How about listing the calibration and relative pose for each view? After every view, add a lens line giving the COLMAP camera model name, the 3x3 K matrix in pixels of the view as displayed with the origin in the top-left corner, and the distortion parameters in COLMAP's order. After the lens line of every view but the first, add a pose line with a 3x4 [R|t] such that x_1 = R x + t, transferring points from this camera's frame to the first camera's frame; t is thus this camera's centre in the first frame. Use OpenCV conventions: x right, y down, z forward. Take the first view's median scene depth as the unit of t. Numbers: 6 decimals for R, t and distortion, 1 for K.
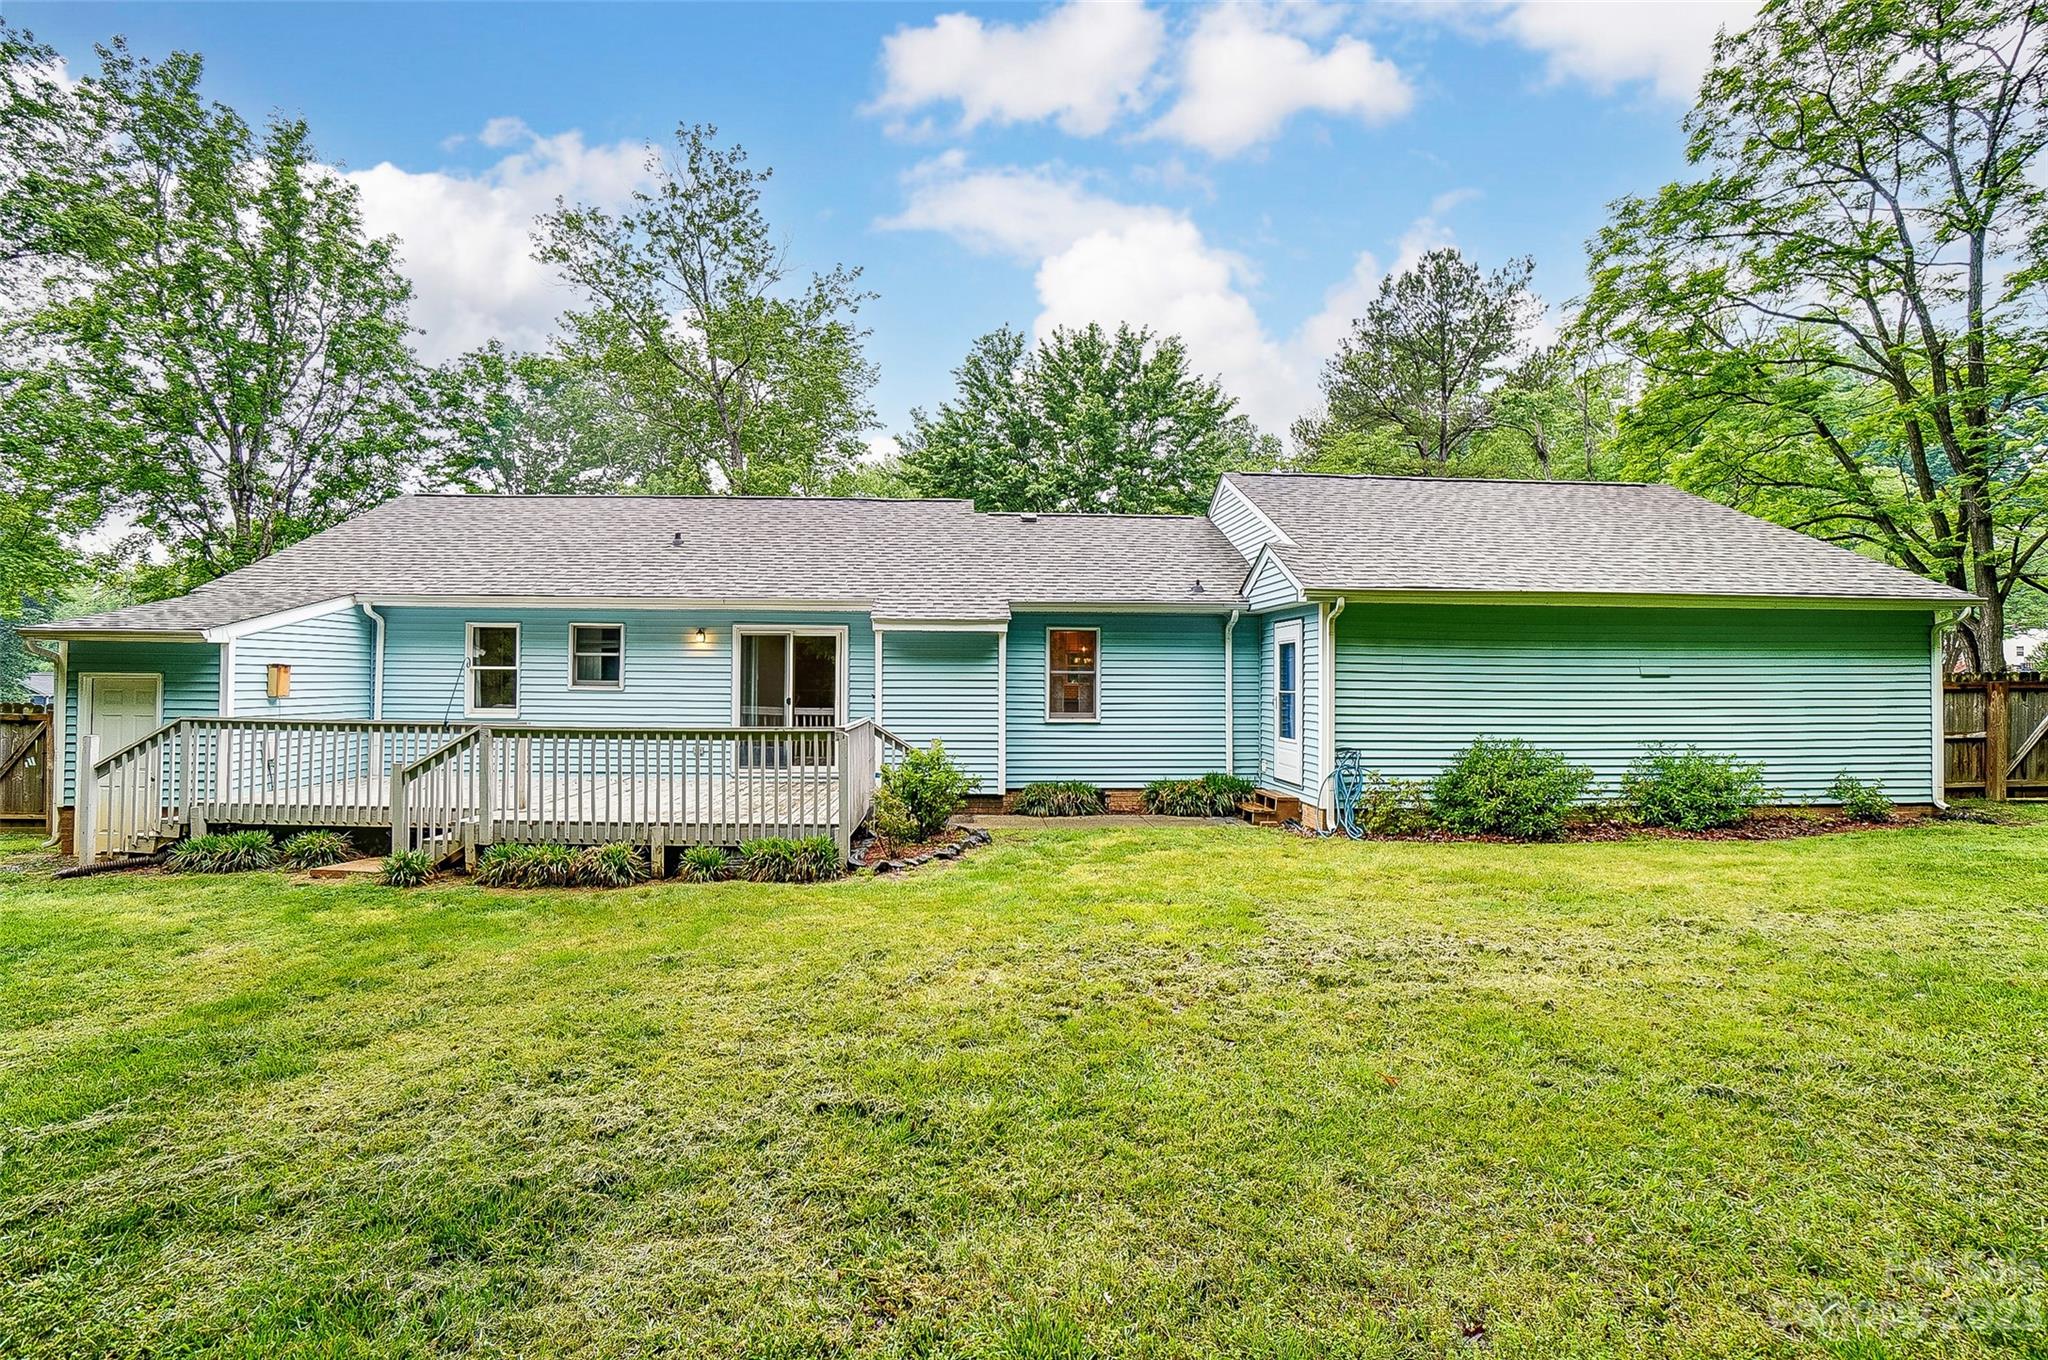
lens RADIAL K [[907.0, 0, 999.2], [0, 907.0, 685.7], [0, 0, 1]] dist [-0.067295, 0.023173]
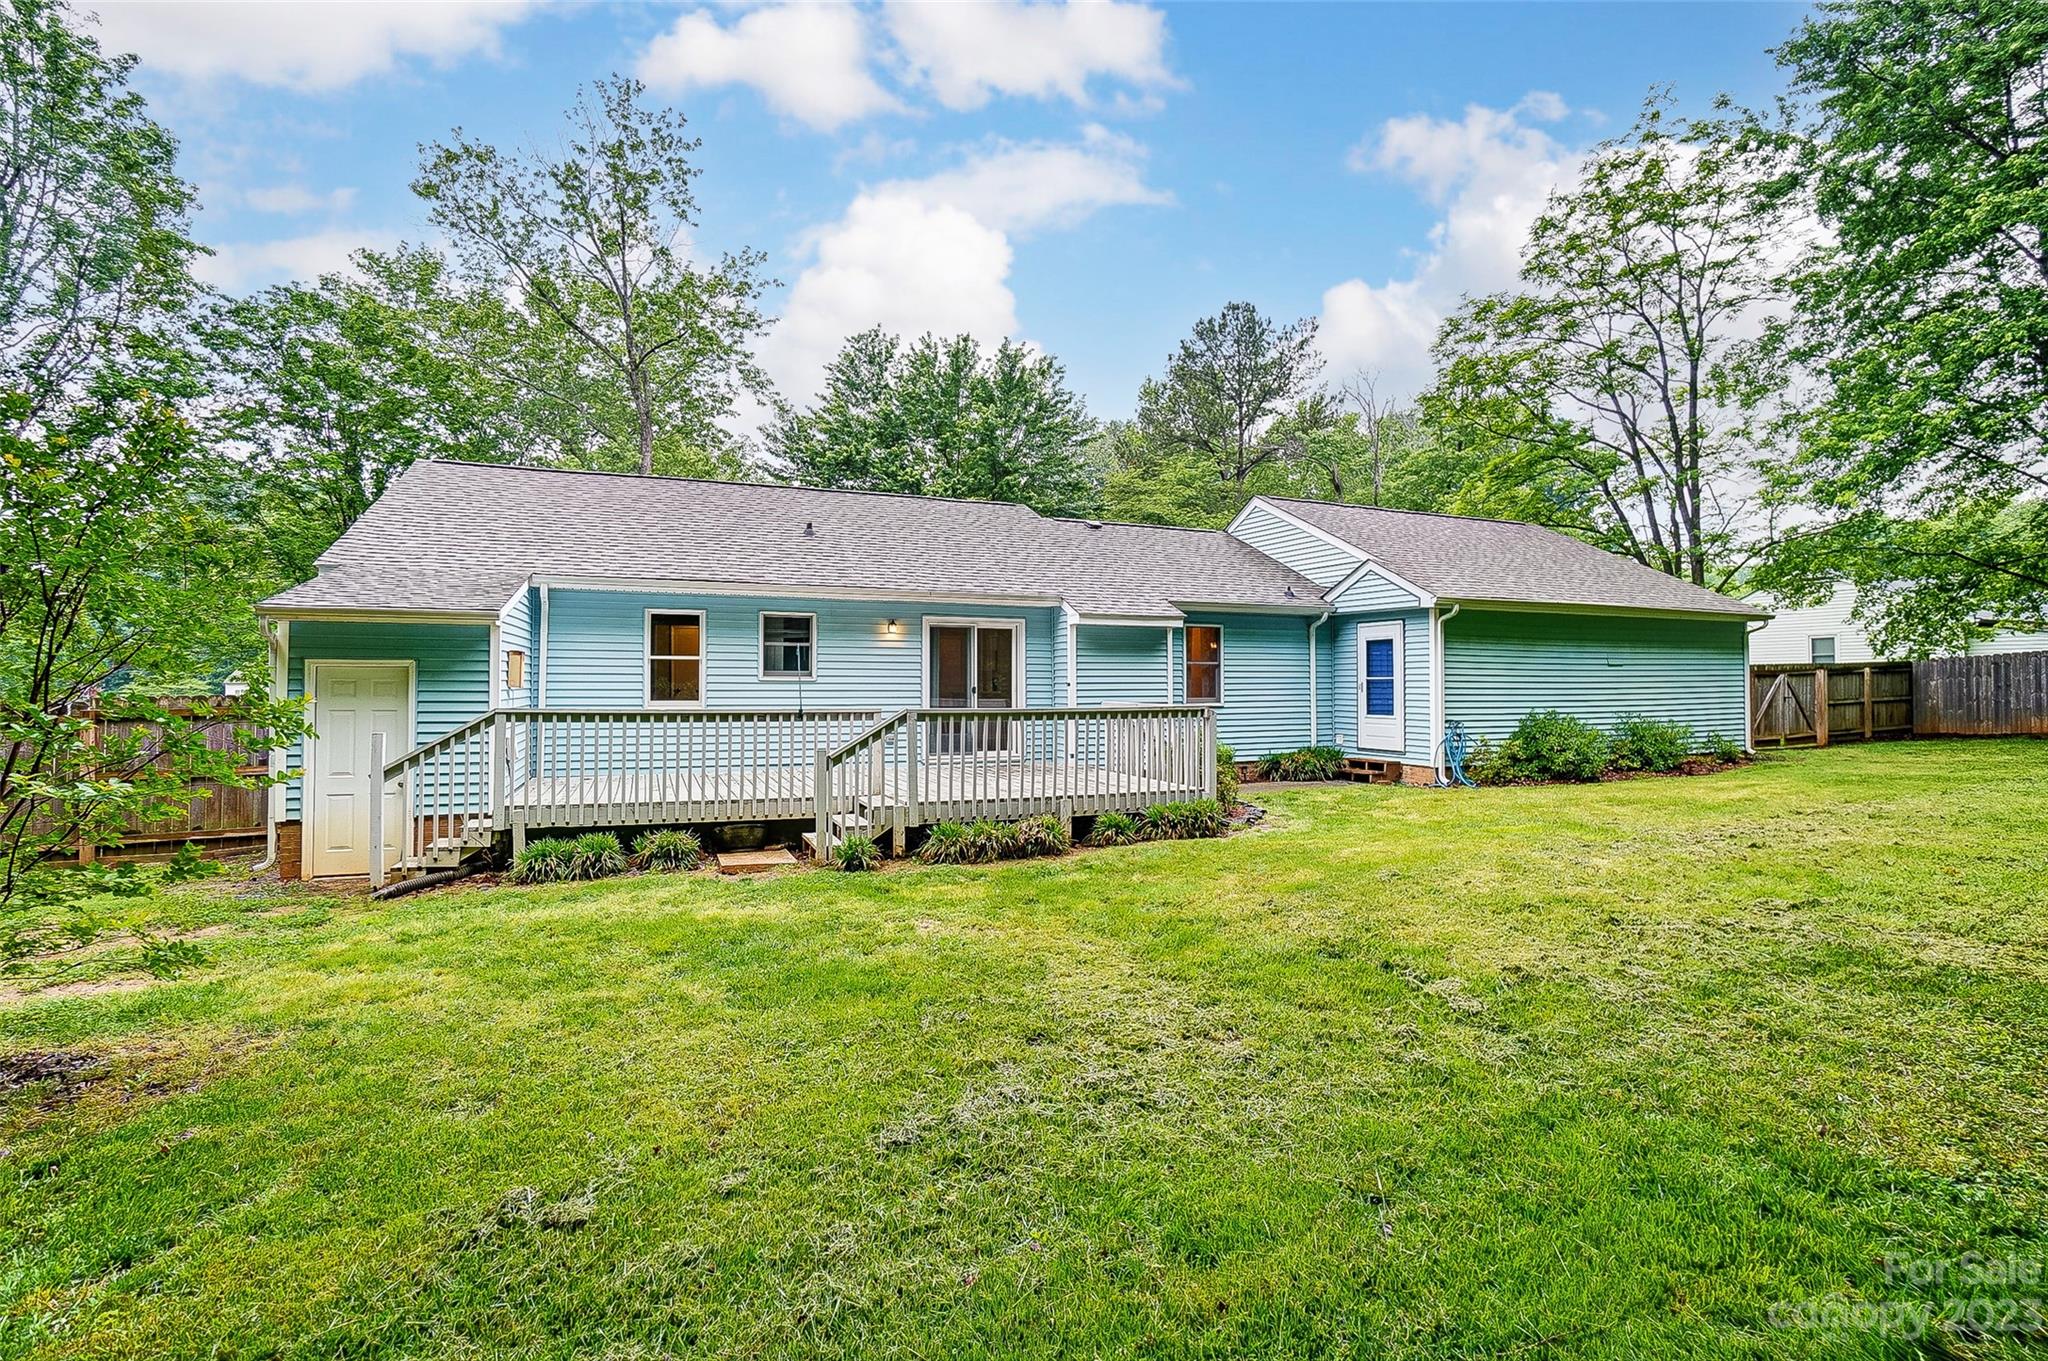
lens RADIAL K [[907.0, 0, 999.2], [0, 907.0, 686.2], [0, 0, 1]] dist [-0.067295, 0.023173]
pose [[0.945471, -0.007150, 0.325627, -0.553953], [0.006600, 0.999974, 0.002792, 0.010008], [-0.325639, -0.000490, 0.945494, -0.010577]]
